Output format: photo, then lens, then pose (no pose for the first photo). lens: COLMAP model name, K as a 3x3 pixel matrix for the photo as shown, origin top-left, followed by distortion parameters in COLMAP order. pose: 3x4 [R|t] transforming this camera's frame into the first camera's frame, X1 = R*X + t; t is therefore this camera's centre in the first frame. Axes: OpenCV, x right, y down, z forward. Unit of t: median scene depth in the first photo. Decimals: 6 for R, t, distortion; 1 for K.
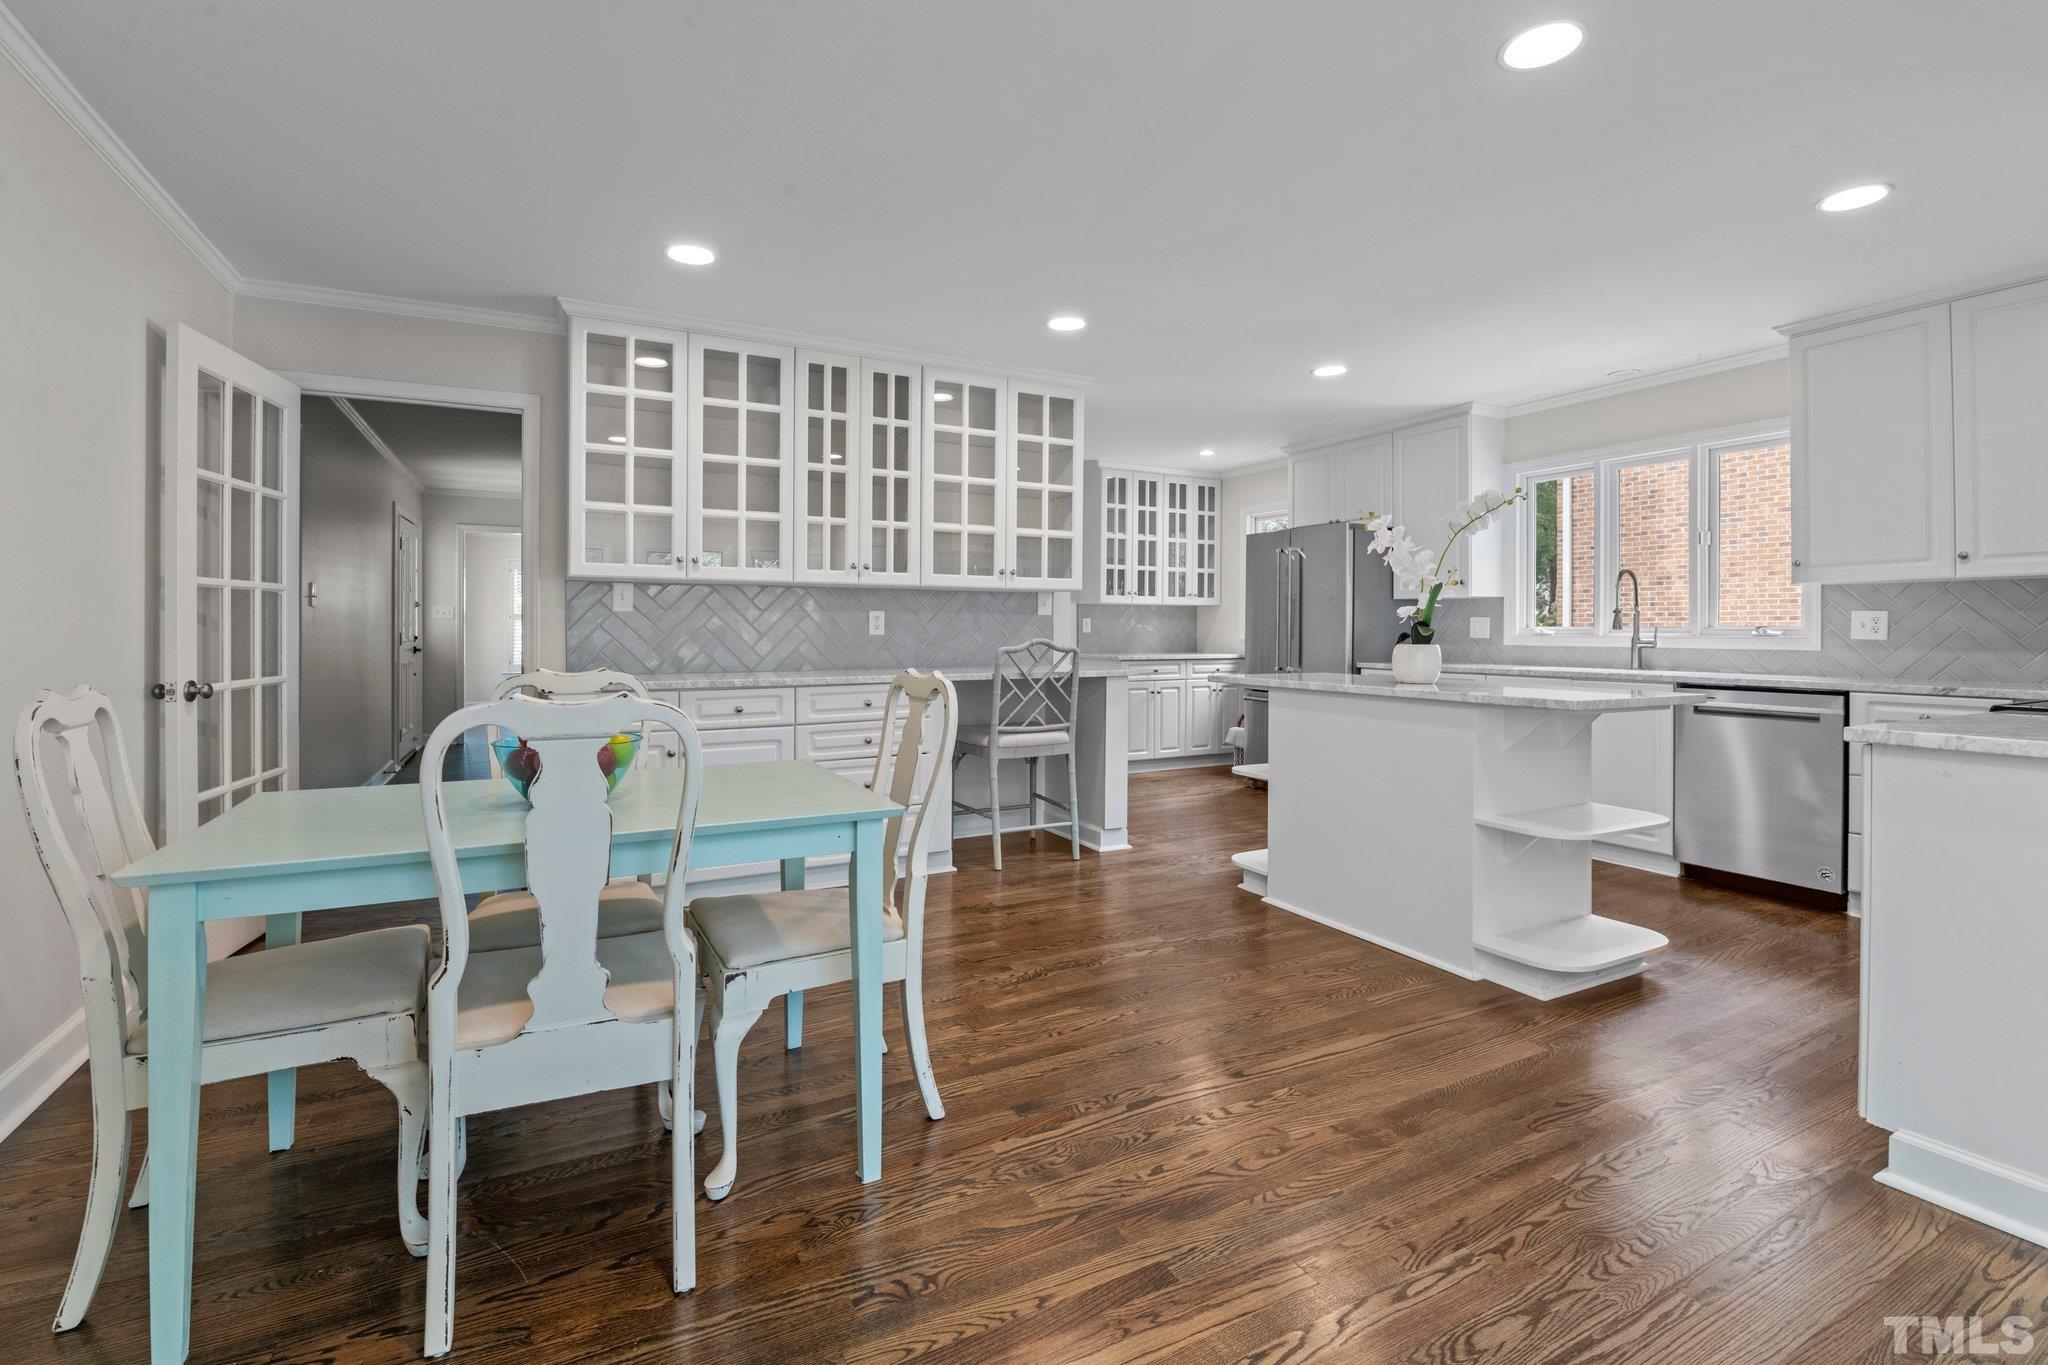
lens RADIAL K [[892.7, 0, 1035.8], [0, 892.7, 630.9], [0, 0, 1]] dist [0.006308, -0.007775]
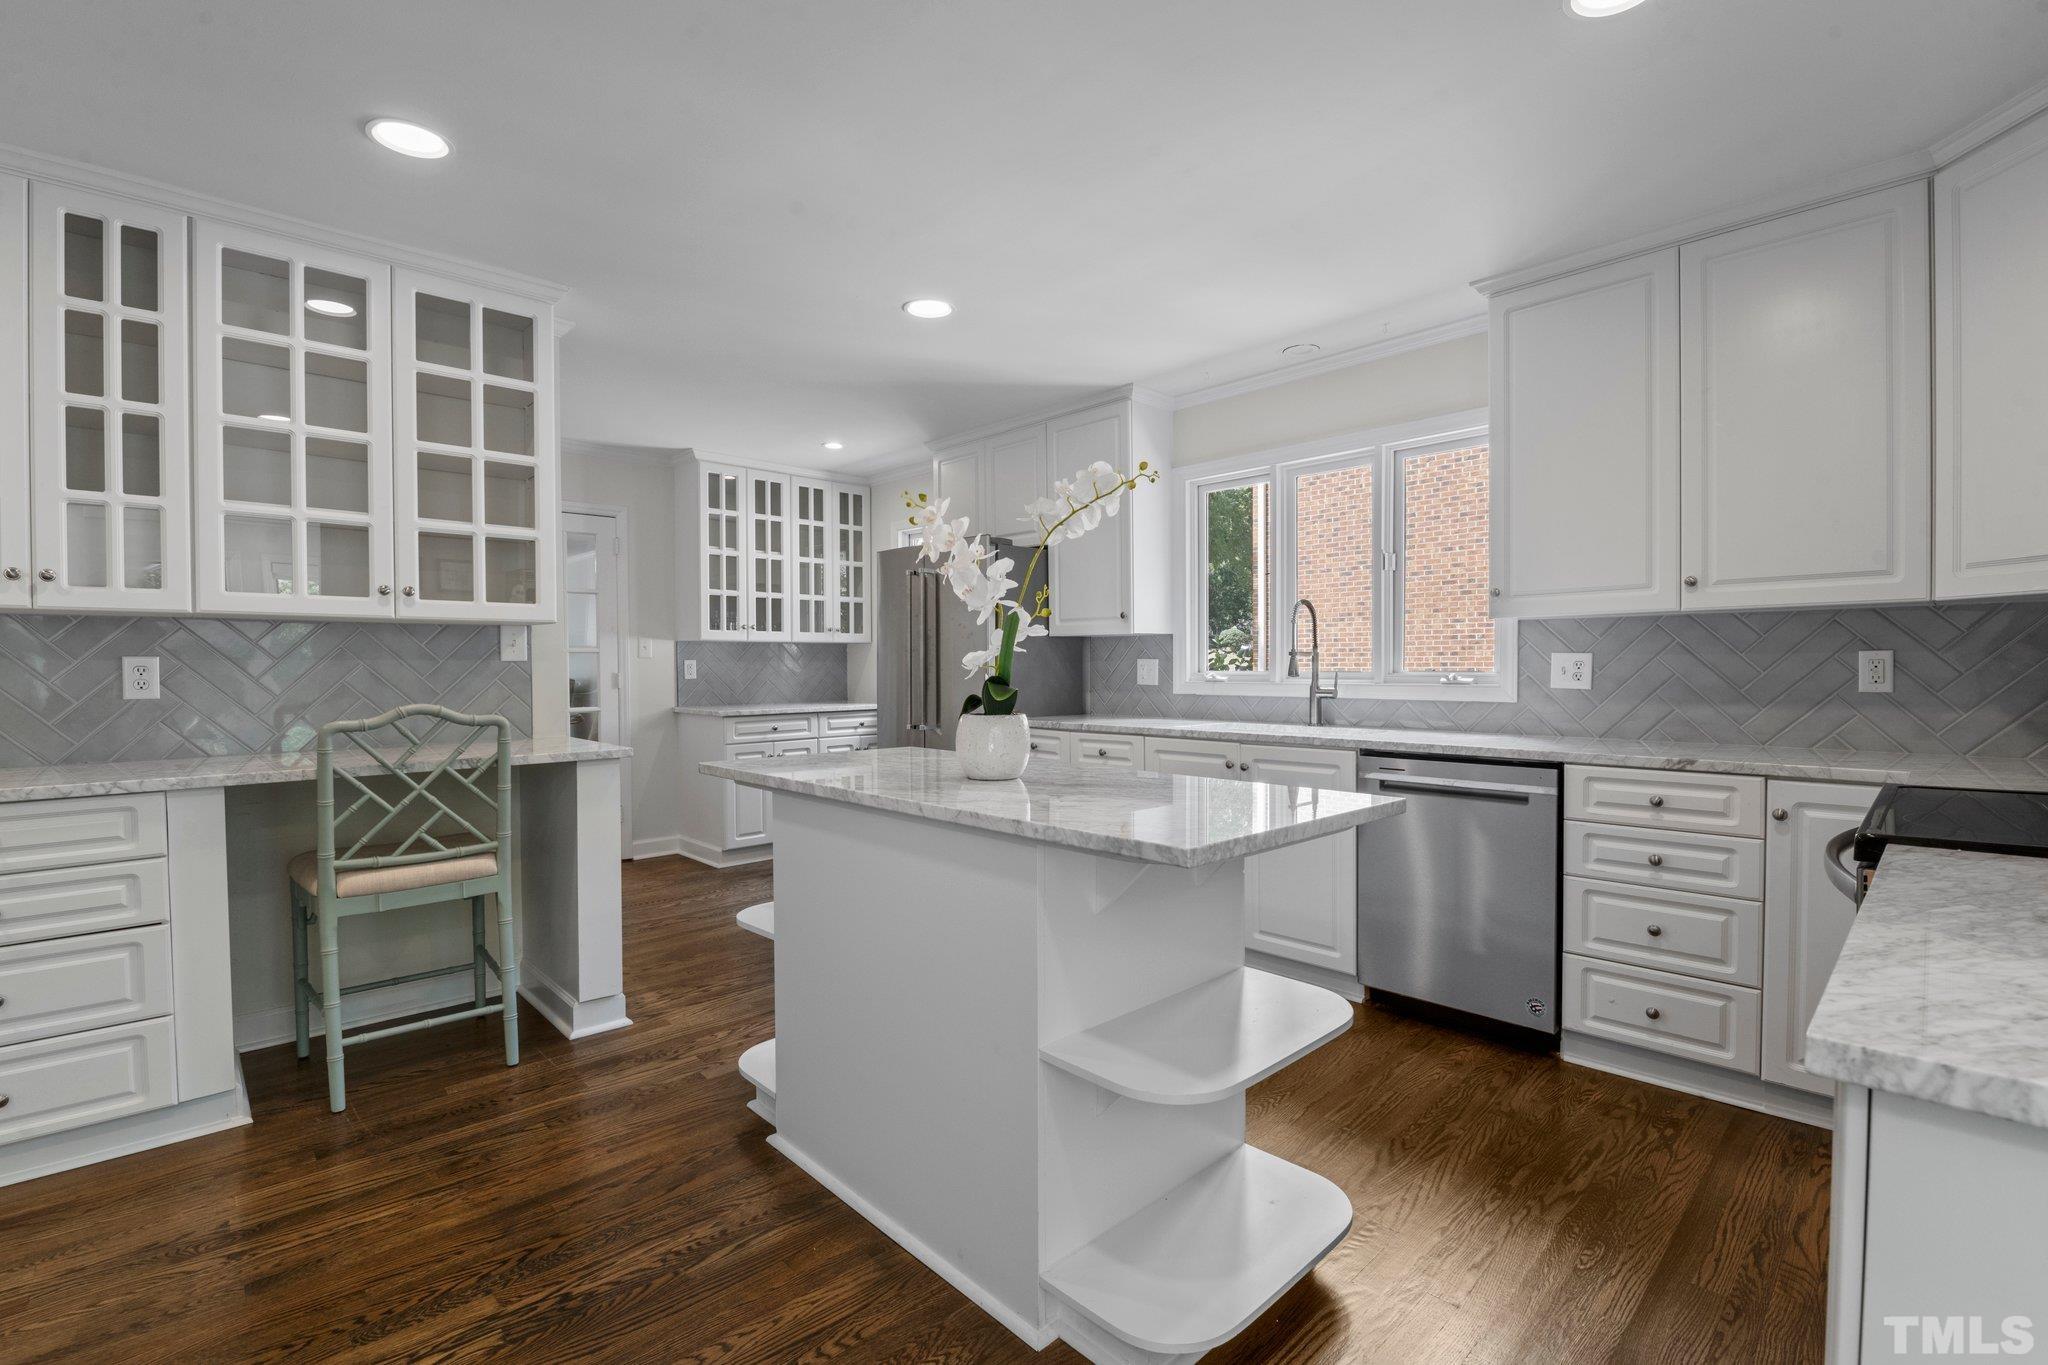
lens RADIAL K [[892.7, 0, 1036.2], [0, 892.7, 676.7], [0, 0, 1]] dist [0.006308, -0.007775]
pose [[0.961507, -0.011624, 0.274536, 0.223191], [0.008020, 0.999866, 0.014246, -0.014129], [-0.274665, -0.011495, 0.961471, 0.316012]]
